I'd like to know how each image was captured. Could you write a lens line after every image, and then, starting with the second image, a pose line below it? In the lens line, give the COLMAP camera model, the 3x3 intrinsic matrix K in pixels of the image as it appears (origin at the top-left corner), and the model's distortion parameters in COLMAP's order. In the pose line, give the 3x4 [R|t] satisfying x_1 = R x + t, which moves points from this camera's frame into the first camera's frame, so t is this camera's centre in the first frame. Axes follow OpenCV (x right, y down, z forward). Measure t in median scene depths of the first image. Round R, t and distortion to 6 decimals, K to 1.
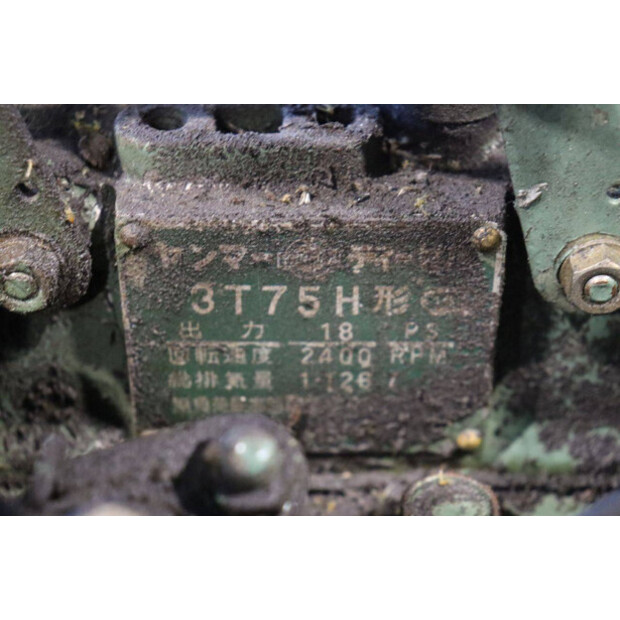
lens RADIAL K [[1829.8, 0, 309.1], [0, 1829.8, 310.7], [0, 0, 1]] dist [0.400450, 0.000000]
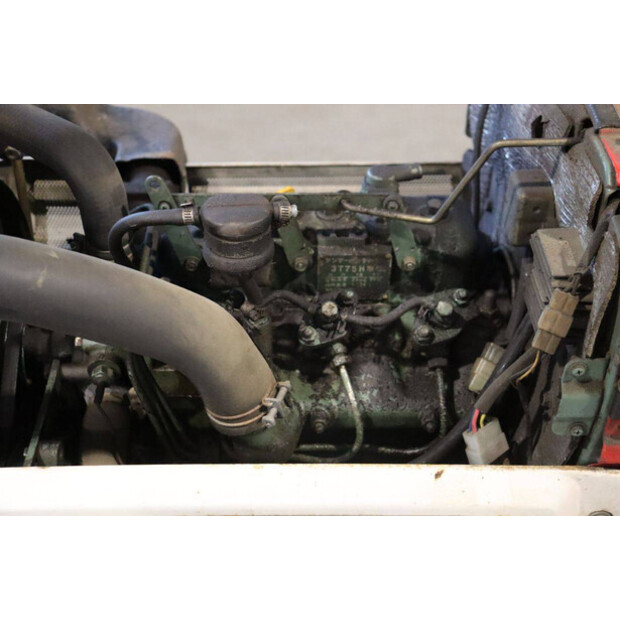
lens RADIAL K [[909.1, 0, 311.5], [0, 909.1, 310.0], [0, 0, 1]] dist [0.100233, 0.000000]
pose [[0.999959, -0.007082, 0.005596, -0.136162], [0.006836, 0.999061, 0.042772, 0.000198], [-0.005894, -0.042732, 0.999069, -1.567889]]
